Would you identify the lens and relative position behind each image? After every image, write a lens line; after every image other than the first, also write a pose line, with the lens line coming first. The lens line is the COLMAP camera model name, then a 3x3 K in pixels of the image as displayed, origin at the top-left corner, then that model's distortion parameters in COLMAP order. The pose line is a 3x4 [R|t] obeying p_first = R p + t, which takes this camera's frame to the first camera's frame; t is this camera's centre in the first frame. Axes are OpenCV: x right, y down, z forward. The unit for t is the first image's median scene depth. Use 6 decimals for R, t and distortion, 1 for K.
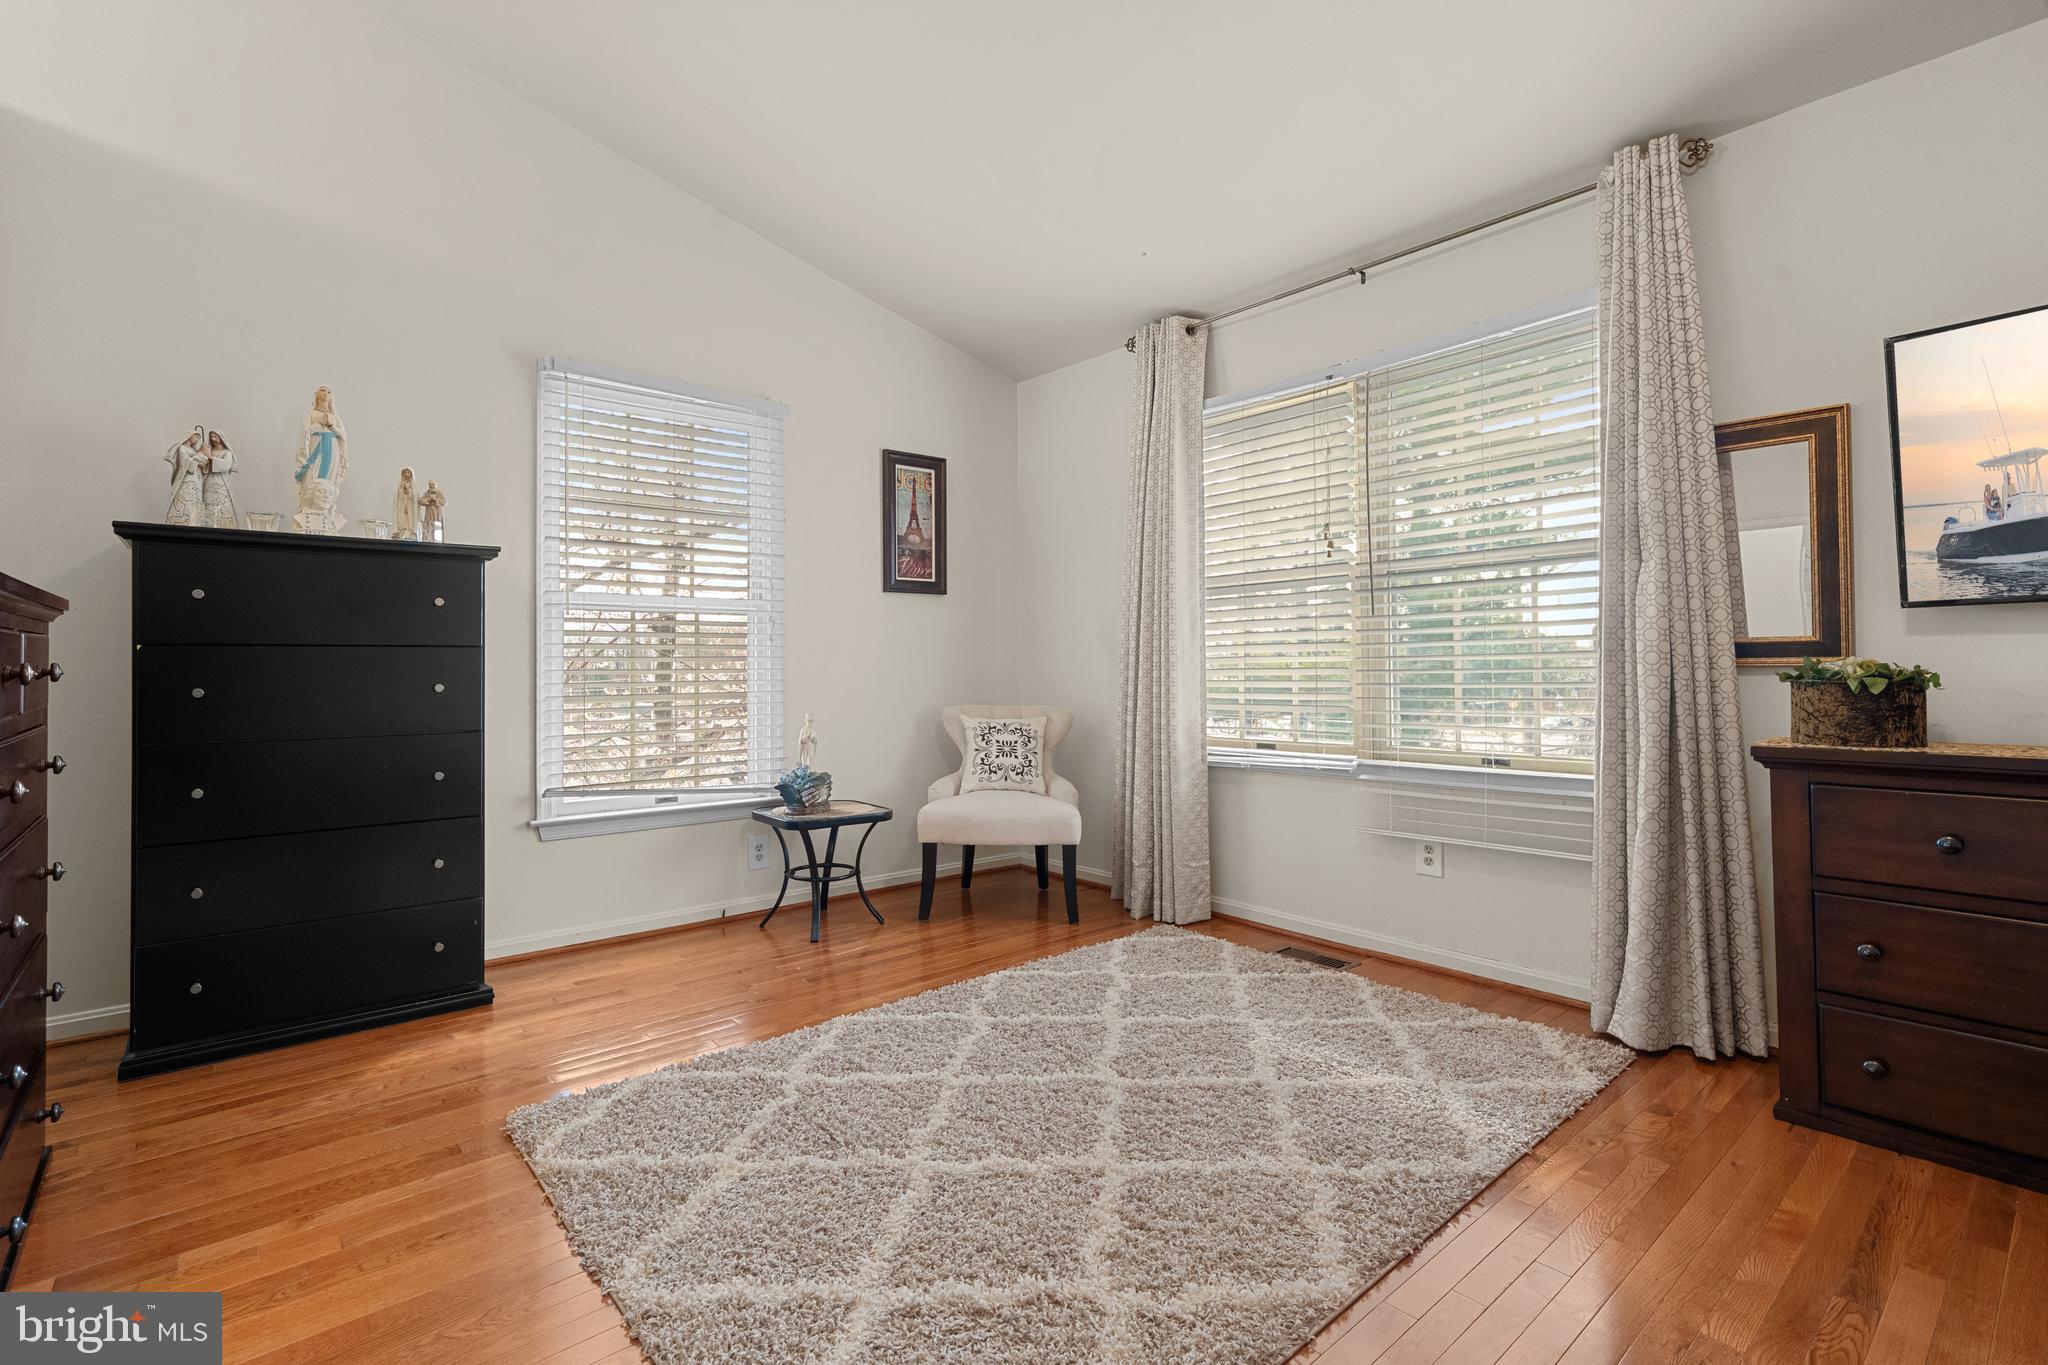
lens RADIAL K [[942.0, 0, 992.6], [0, 942.0, 657.6], [0, 0, 1]] dist [-0.002167, -0.000940]
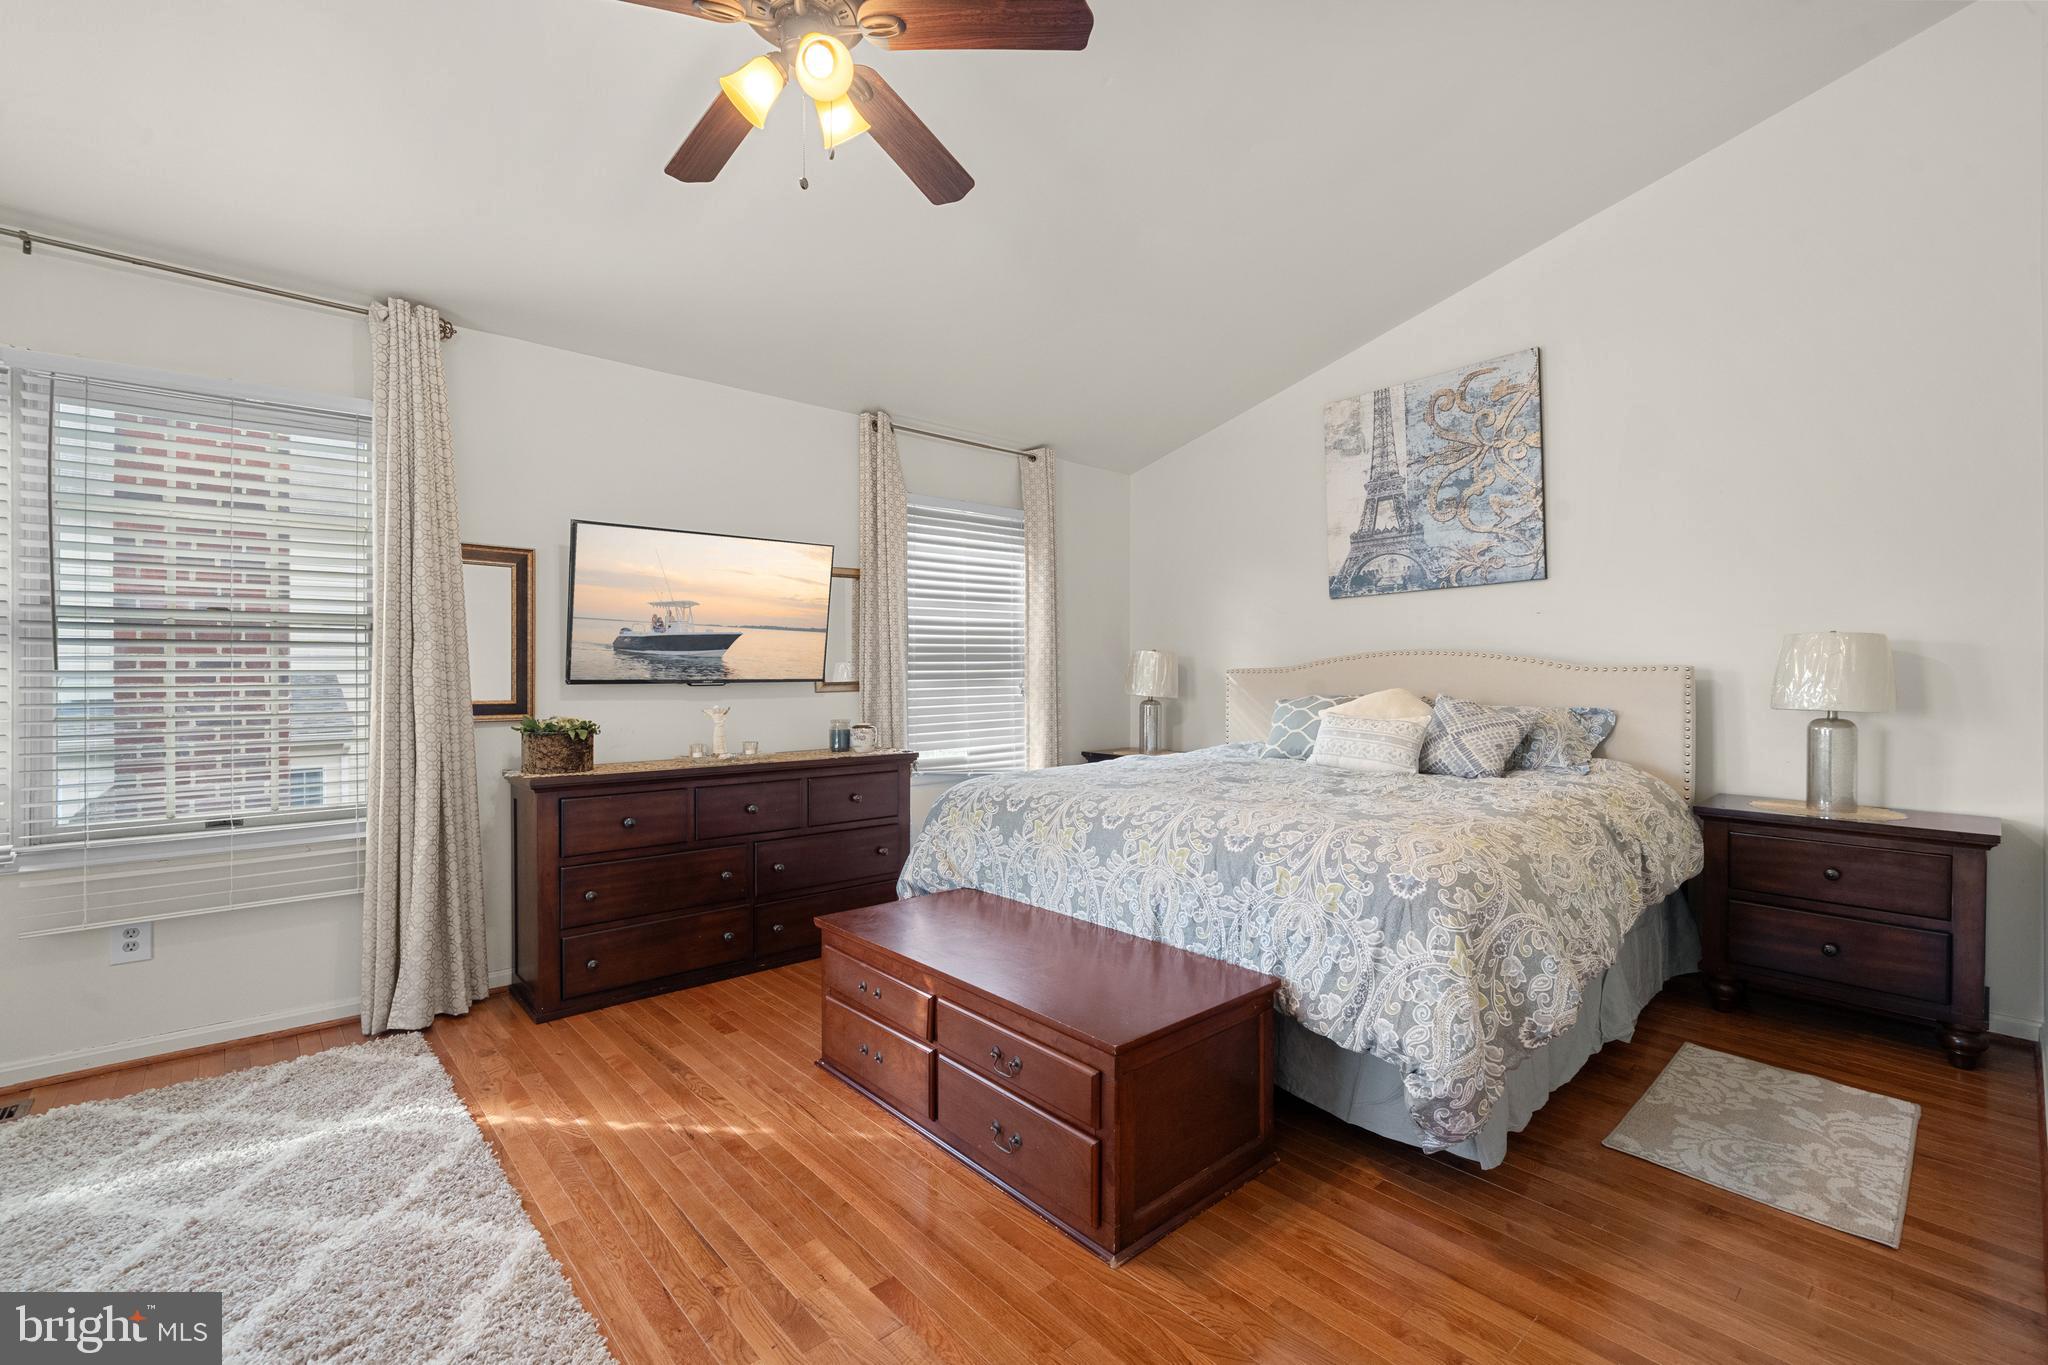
lens RADIAL K [[896.1, 0, 1027.7], [0, 896.1, 691.1], [0, 0, 1]] dist [0.000444, 0.000279]
pose [[-0.041329, -0.008529, 0.999109, -0.494410], [-0.012068, 0.999895, 0.008037, -0.051252], [-0.999073, -0.011725, -0.041428, 0.217987]]
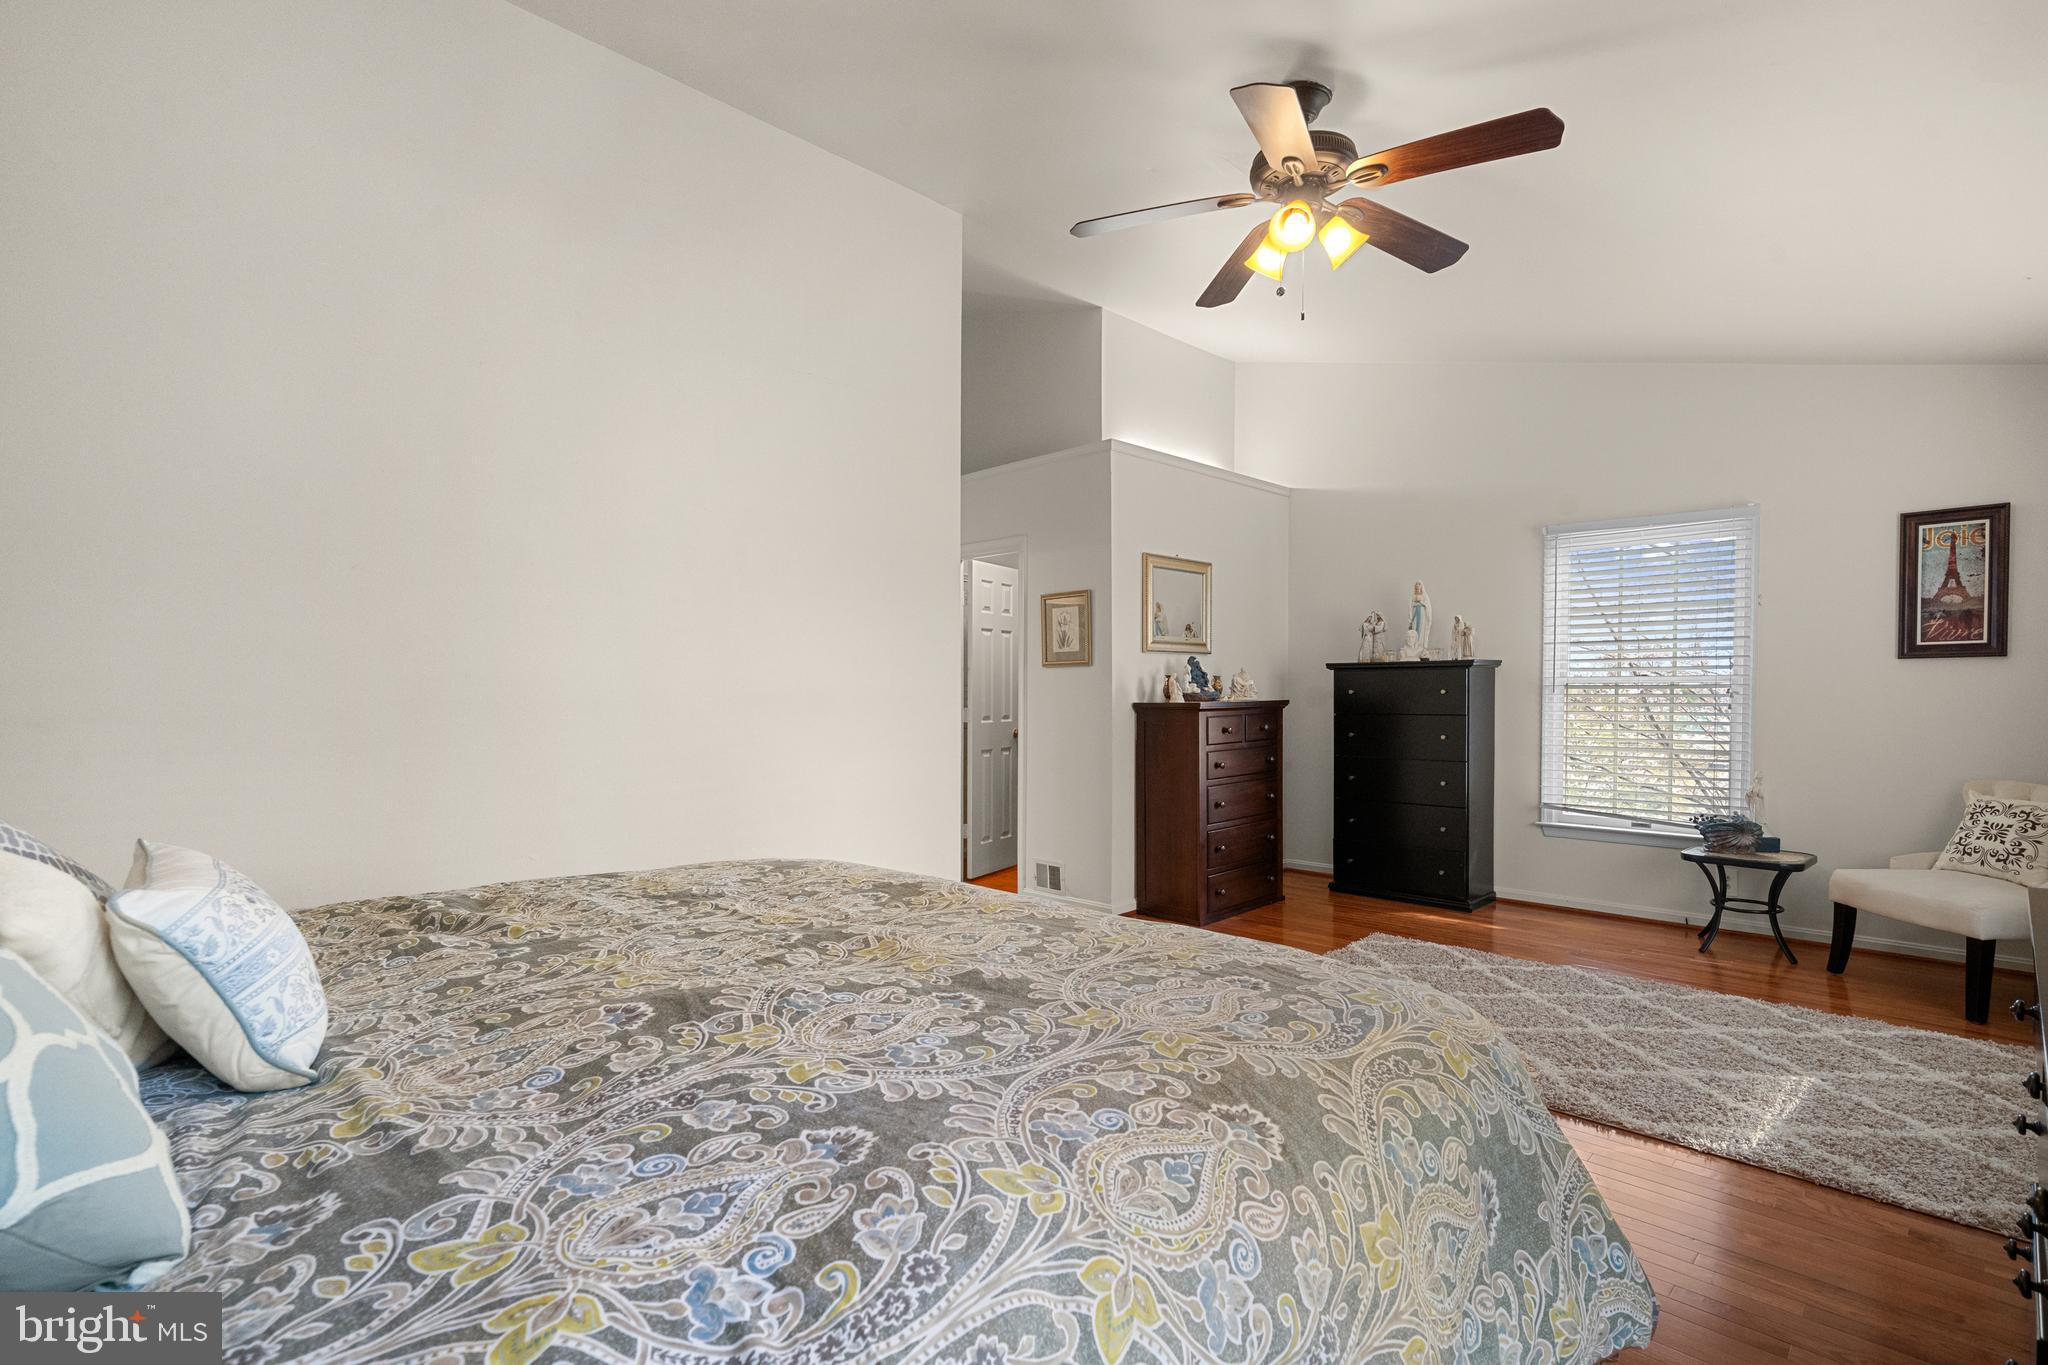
lens RADIAL K [[961.1, 0, 1024.6], [0, 961.1, 689.8], [0, 0, 1]] dist [-0.000580, -0.000156]
pose [[0.099447, 0.005483, -0.995028, 1.303183], [0.014198, 0.999875, 0.006929, -0.092359], [0.994942, -0.014816, 0.099356, -0.030498]]
